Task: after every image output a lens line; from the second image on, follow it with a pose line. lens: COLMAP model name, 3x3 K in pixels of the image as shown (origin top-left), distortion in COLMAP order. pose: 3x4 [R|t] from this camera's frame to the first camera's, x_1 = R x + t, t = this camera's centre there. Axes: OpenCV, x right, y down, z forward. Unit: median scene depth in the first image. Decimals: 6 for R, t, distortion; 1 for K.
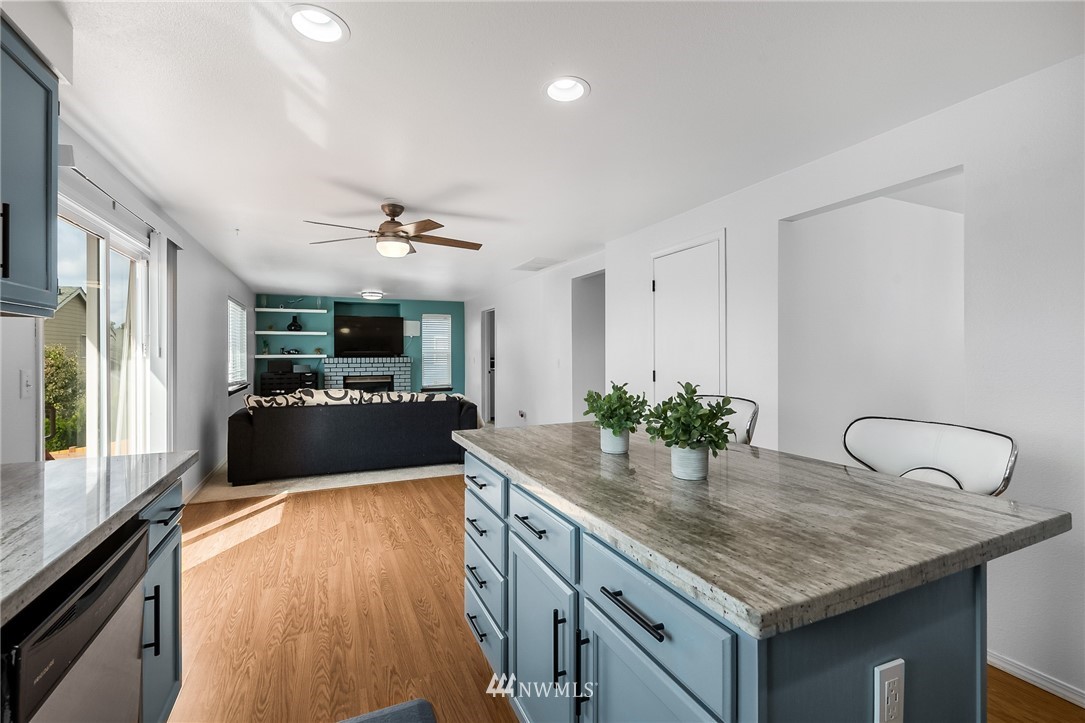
lens RADIAL K [[482.7, 0, 535.8], [0, 482.7, 359.6], [0, 0, 1]] dist [0.004271, 0.000477]
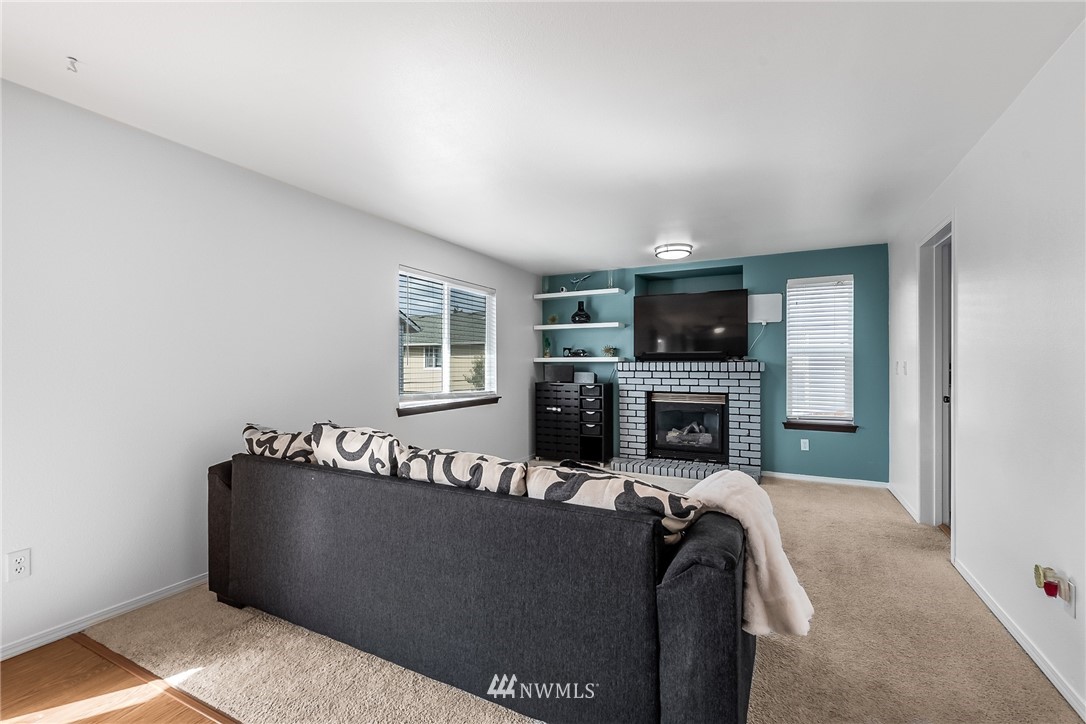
lens RADIAL K [[483.2, 0, 536.3], [0, 483.2, 360.1], [0, 0, 1]] dist [0.004271, 0.000477]
pose [[0.631080, -0.001559, -0.775716, -0.000968], [-0.012091, 0.999857, -0.011846, 0.002870], [0.775624, 0.016855, 0.630971, 0.514632]]
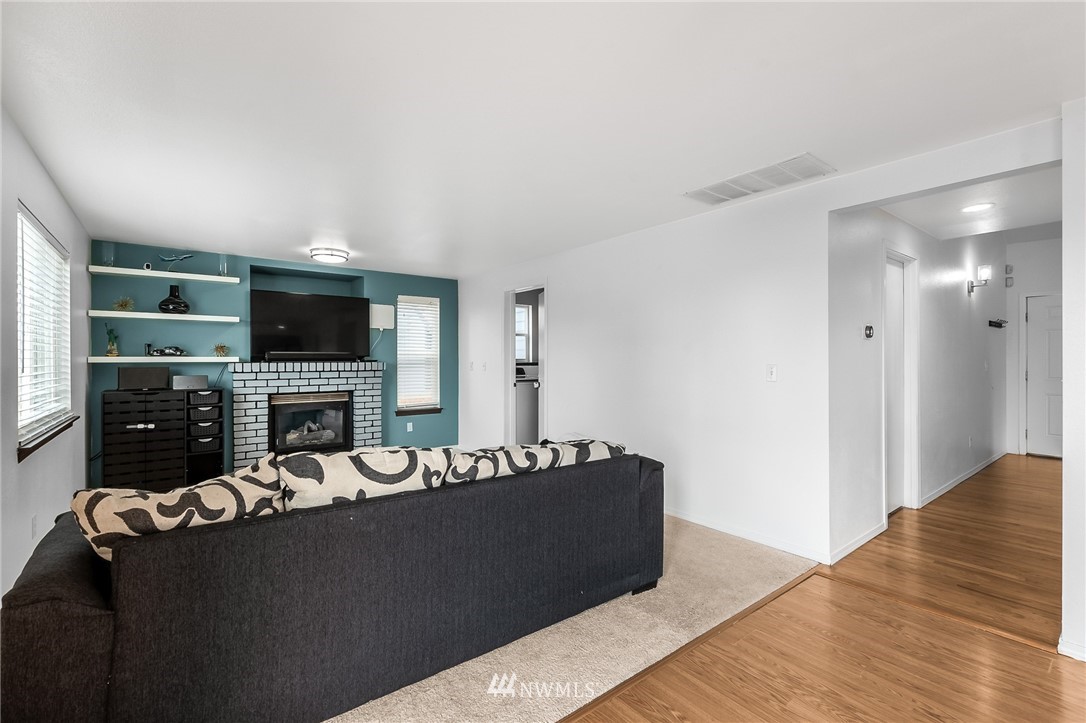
lens RADIAL K [[477.9, 0, 537.0], [0, 477.9, 363.7], [0, 0, 1]] dist [0.000949, -0.000473]
pose [[0.970313, 0.001610, 0.241846, -0.233417], [-0.000701, 0.999992, -0.003845, -0.000323], [-0.241850, 0.003561, 0.970307, 0.379385]]
